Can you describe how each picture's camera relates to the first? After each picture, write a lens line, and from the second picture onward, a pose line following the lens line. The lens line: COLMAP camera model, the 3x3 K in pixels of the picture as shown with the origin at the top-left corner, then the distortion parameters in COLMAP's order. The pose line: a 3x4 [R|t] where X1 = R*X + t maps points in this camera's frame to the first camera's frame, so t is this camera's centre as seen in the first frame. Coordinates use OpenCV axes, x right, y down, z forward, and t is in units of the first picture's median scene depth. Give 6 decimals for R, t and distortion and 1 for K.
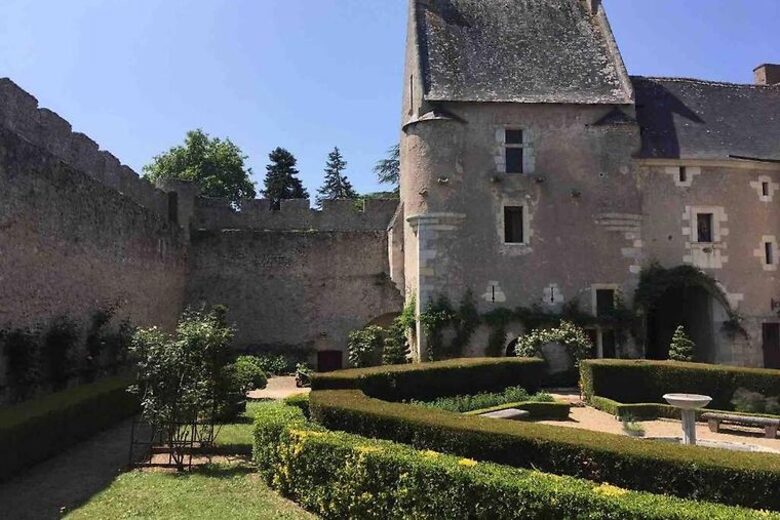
lens RADIAL K [[651.5, 0, 389.6], [0, 651.5, 260.4], [0, 0, 1]] dist [-0.005308, -0.014326]
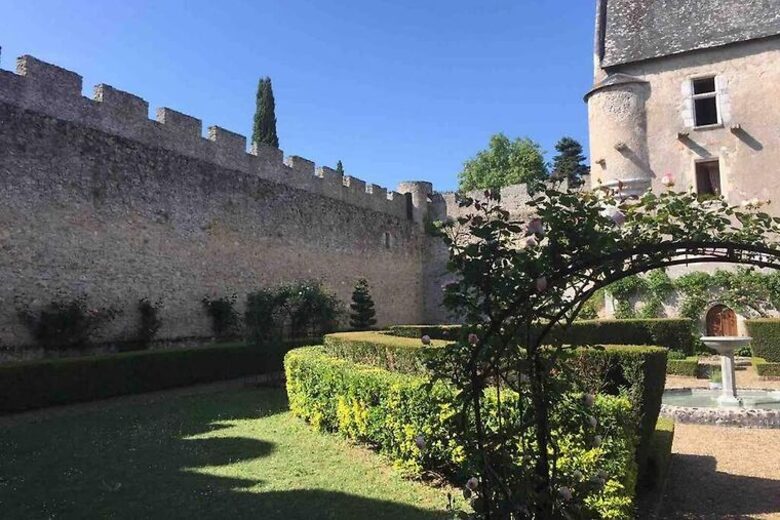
lens RADIAL K [[651.5, 0, 390.4], [0, 651.5, 260.8], [0, 0, 1]] dist [-0.005308, -0.014326]
pose [[0.849961, -0.070080, -0.522164, 0.279359], [0.071078, 0.997306, -0.018151, 0.041654], [0.522029, -0.021687, 0.852652, -0.018716]]
